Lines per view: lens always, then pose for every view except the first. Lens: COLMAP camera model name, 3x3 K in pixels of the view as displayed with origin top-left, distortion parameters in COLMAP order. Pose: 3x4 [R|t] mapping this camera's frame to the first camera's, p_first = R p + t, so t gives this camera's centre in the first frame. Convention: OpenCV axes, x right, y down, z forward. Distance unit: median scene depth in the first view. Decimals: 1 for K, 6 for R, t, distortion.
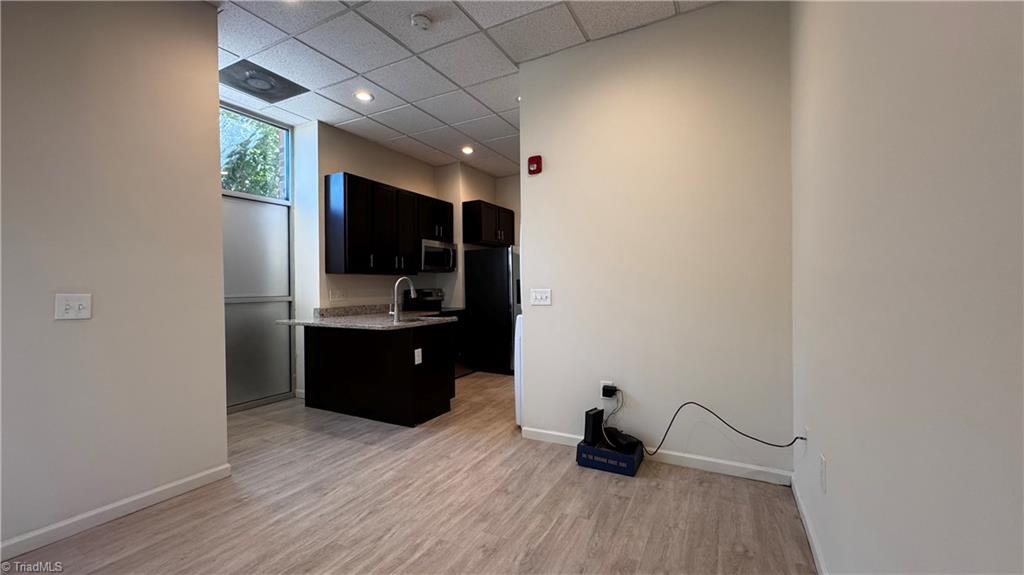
lens RADIAL K [[408.5, 0, 513.3], [0, 408.5, 285.8], [0, 0, 1]] dist [-0.005251, 0.000910]
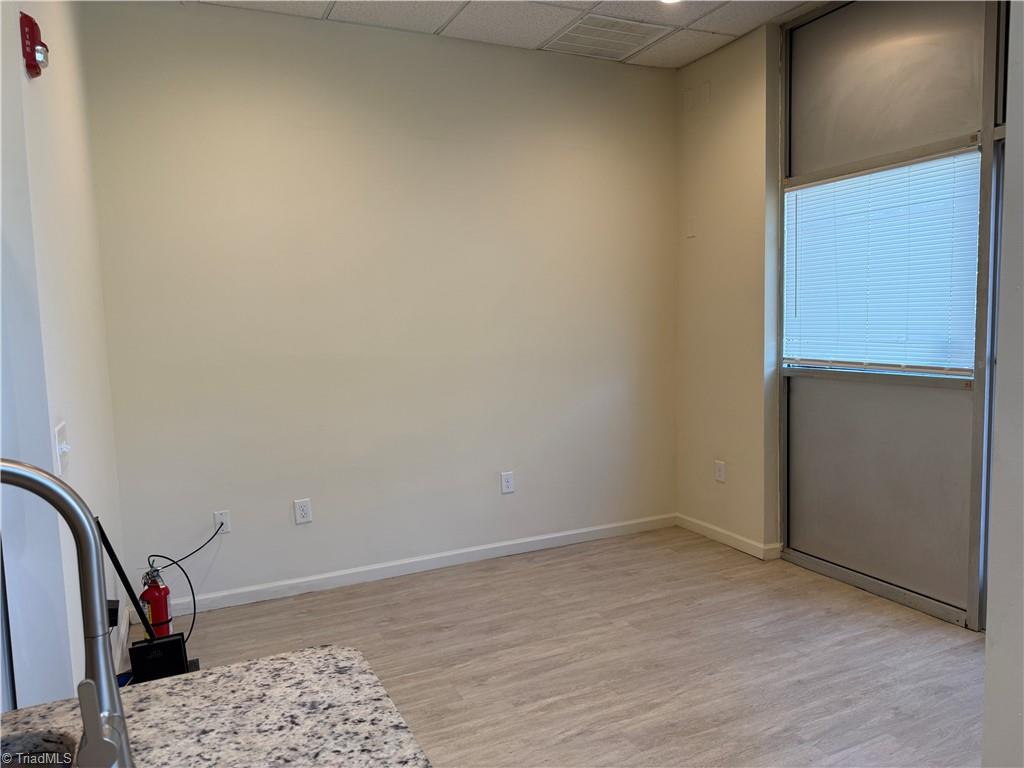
lens RADIAL K [[726.1, 0, 512.0], [0, 726.1, 384.0], [0, 0, 1]] dist [0.107988, -0.145492]
pose [[-0.799756, -0.022571, 0.599901, -1.023935], [0.035654, 0.995743, 0.084996, -0.109140], [-0.599266, 0.089365, -0.795547, 2.110742]]
